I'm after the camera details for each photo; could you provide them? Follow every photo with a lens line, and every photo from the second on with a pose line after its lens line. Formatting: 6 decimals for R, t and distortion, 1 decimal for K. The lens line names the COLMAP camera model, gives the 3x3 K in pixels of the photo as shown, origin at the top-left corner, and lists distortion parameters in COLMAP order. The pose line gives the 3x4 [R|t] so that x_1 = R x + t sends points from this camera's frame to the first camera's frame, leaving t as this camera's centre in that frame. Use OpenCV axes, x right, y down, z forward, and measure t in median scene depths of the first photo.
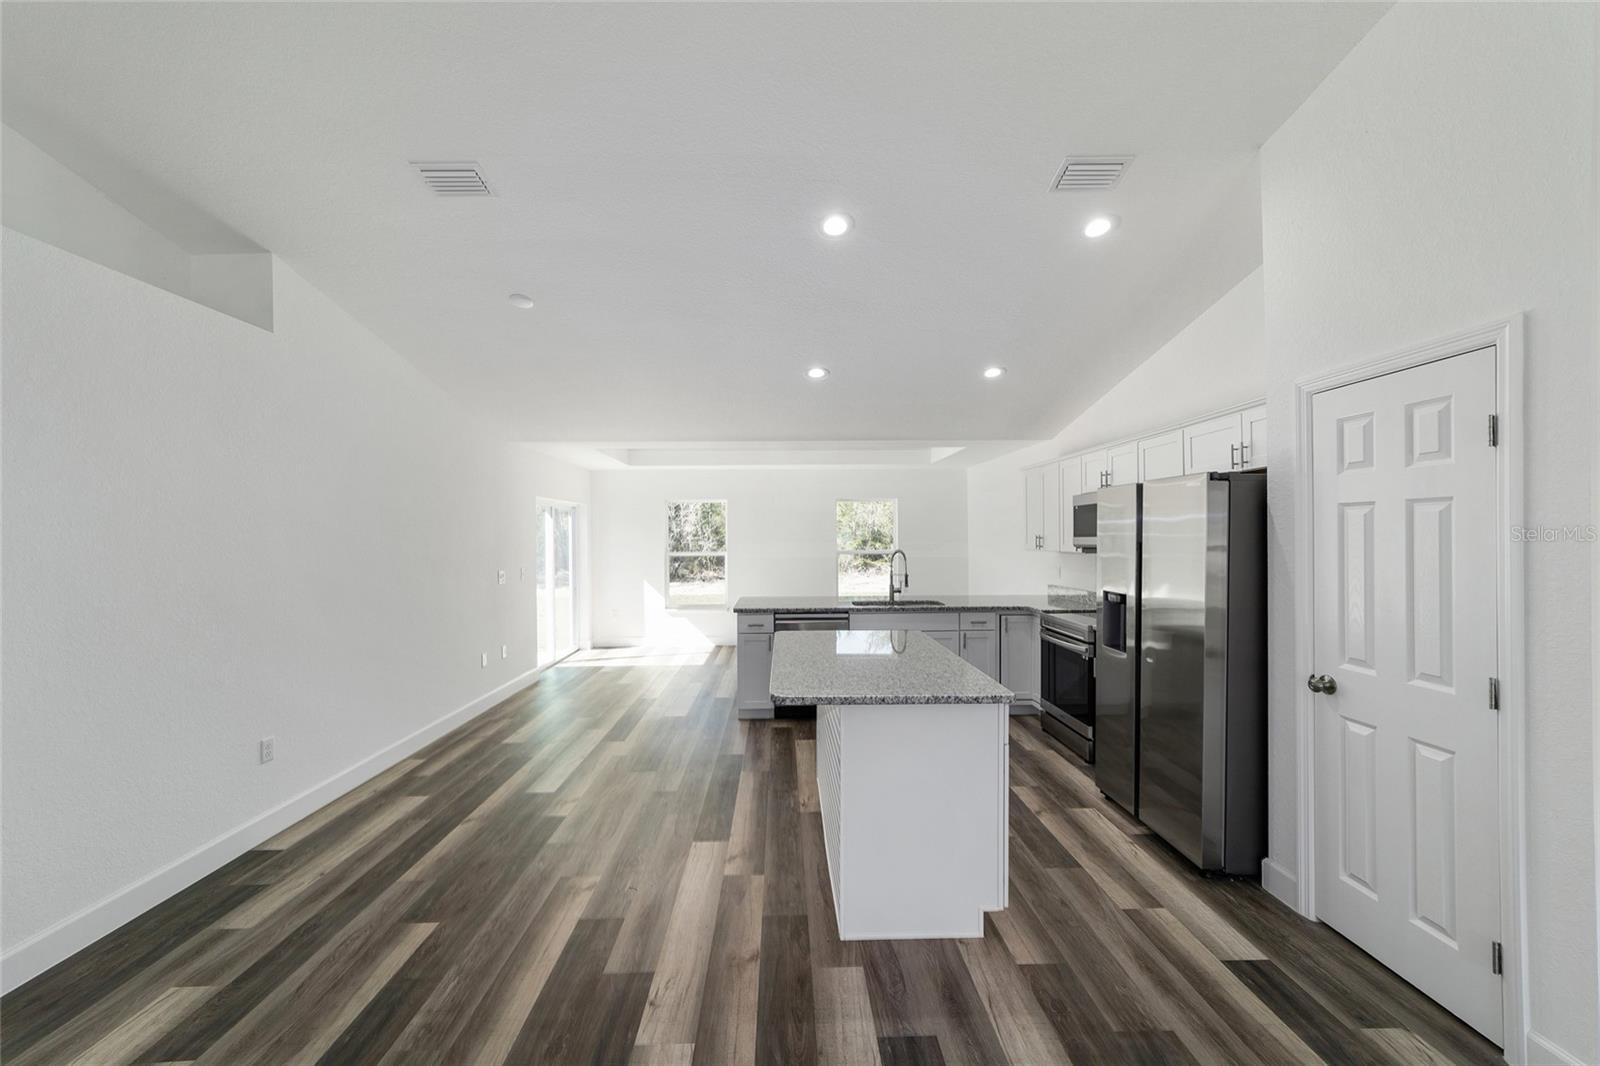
lens RADIAL K [[615.3, 0, 795.4], [0, 615.3, 538.1], [0, 0, 1]] dist [-0.016958, 0.008266]
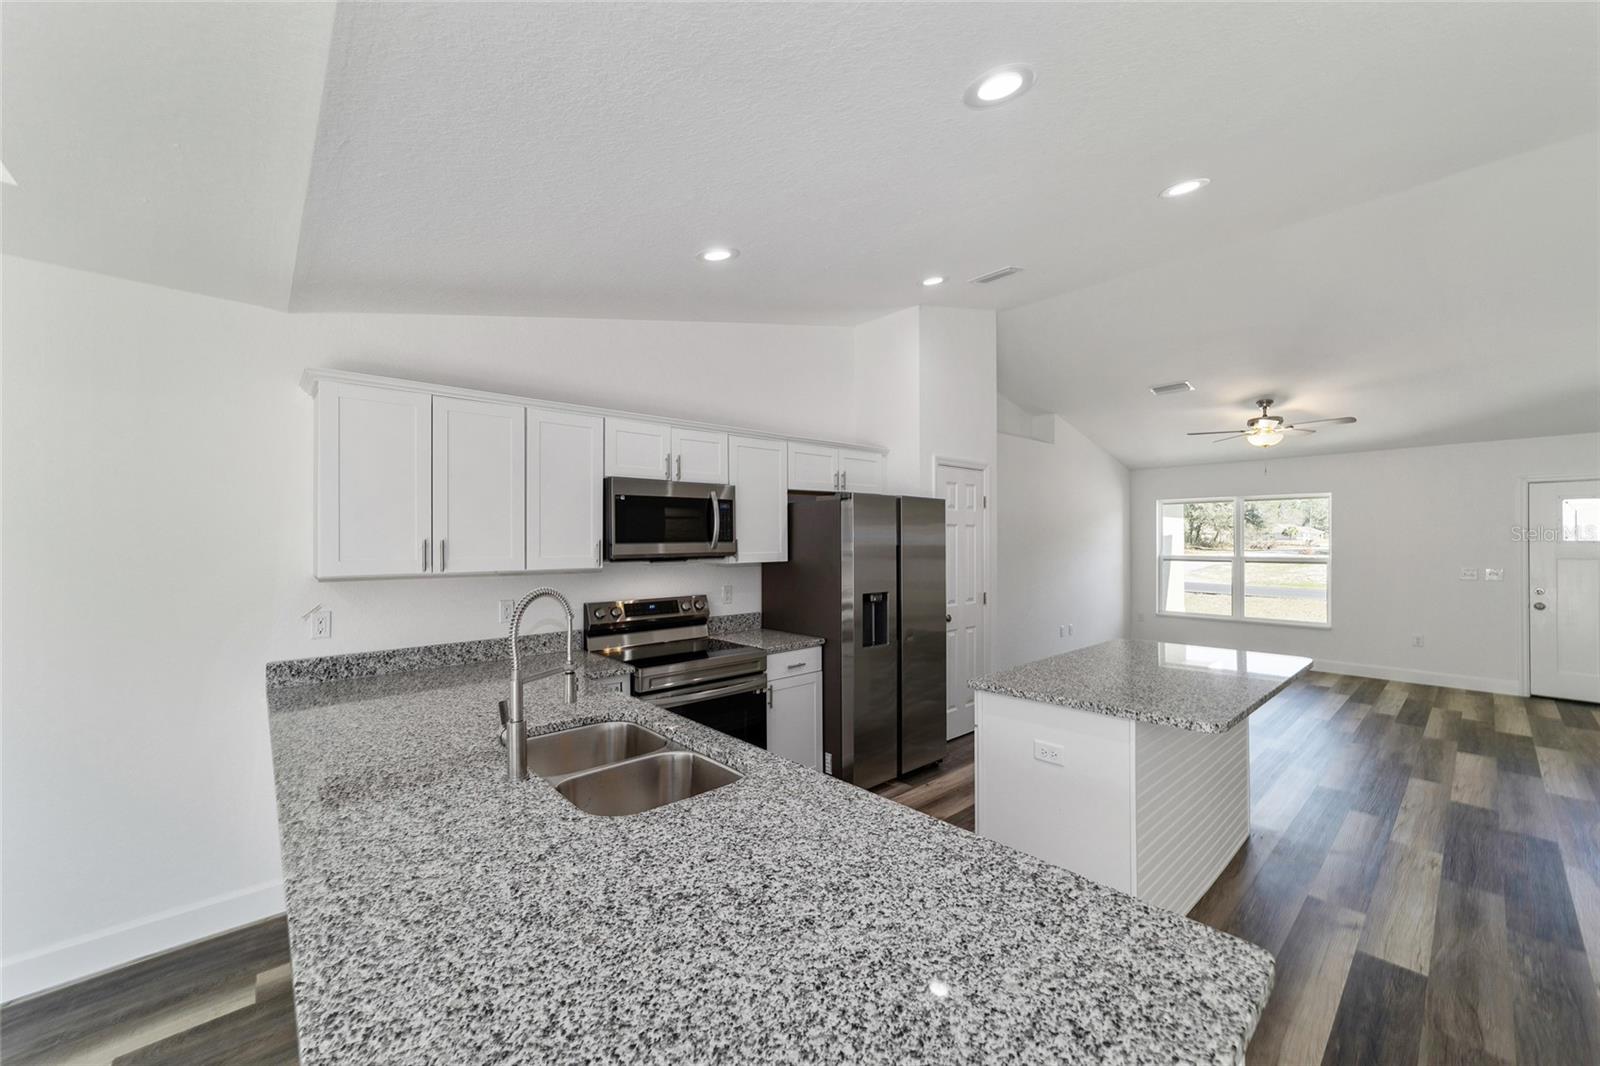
lens RADIAL K [[615.3, 0, 795.1], [0, 615.3, 537.5], [0, 0, 1]] dist [-0.016958, 0.008266]
pose [[-0.644845, 0.012749, 0.764207, -0.239367], [0.008737, 0.999919, -0.009309, -0.000296], [-0.764264, 0.000674, -0.644904, 1.981560]]
